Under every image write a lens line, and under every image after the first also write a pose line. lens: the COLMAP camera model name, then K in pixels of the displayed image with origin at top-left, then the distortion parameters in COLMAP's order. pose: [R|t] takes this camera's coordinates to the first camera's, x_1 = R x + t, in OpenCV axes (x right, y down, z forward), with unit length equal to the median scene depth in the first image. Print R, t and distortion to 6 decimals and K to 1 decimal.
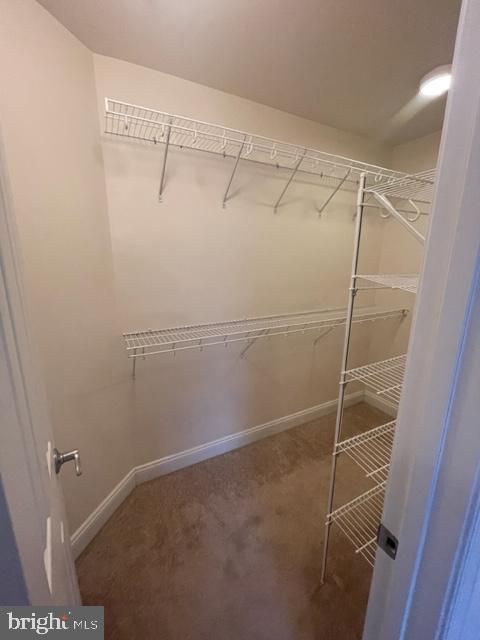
lens RADIAL K [[257.9, 0, 238.4], [0, 257.9, 315.3], [0, 0, 1]] dist [-0.000736, -0.000070]
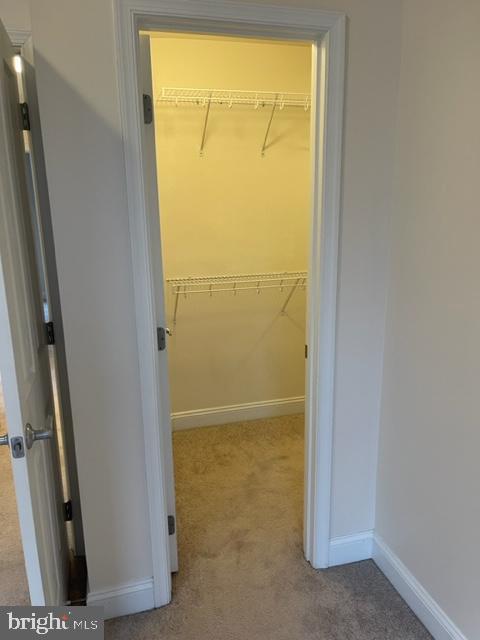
lens RADIAL K [[486.4, 0, 241.5], [0, 486.4, 324.4], [0, 0, 1]] dist [0.081876, -0.103332]
pose [[0.977475, 0.025387, -0.209518, 0.289031], [-0.022131, 0.999595, 0.017867, 0.208339], [0.209887, -0.012828, 0.977641, -0.918000]]
